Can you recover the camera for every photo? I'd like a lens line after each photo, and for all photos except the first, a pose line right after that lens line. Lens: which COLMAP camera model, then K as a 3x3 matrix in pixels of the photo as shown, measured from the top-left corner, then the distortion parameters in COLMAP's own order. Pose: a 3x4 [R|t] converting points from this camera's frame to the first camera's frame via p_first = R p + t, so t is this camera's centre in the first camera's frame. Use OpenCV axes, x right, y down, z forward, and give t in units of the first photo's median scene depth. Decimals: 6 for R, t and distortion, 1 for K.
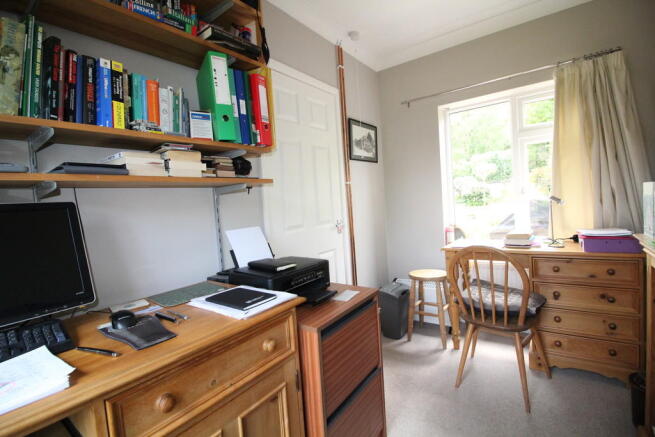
lens RADIAL K [[295.3, 0, 327.5], [0, 295.3, 218.5], [0, 0, 1]] dist [0.000254, -0.013674]
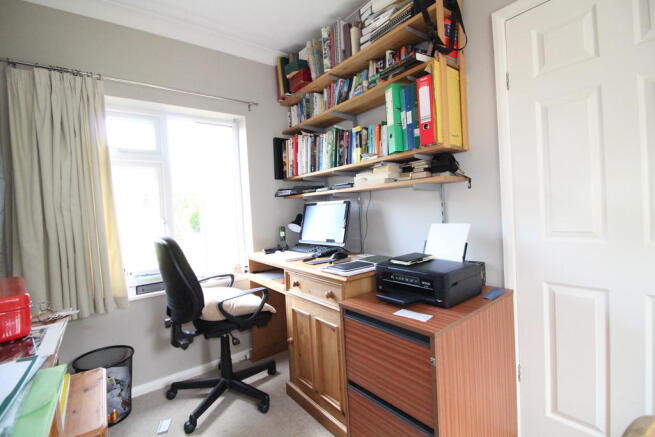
lens RADIAL K [[295.3, 0, 327.5], [0, 295.3, 218.5], [0, 0, 1]] dist [0.000254, -0.013674]
pose [[-0.249080, 0.111586, -0.962033, 0.932981], [0.013720, 0.993647, 0.111701, -0.120171], [0.968386, 0.014623, -0.249029, 0.978043]]
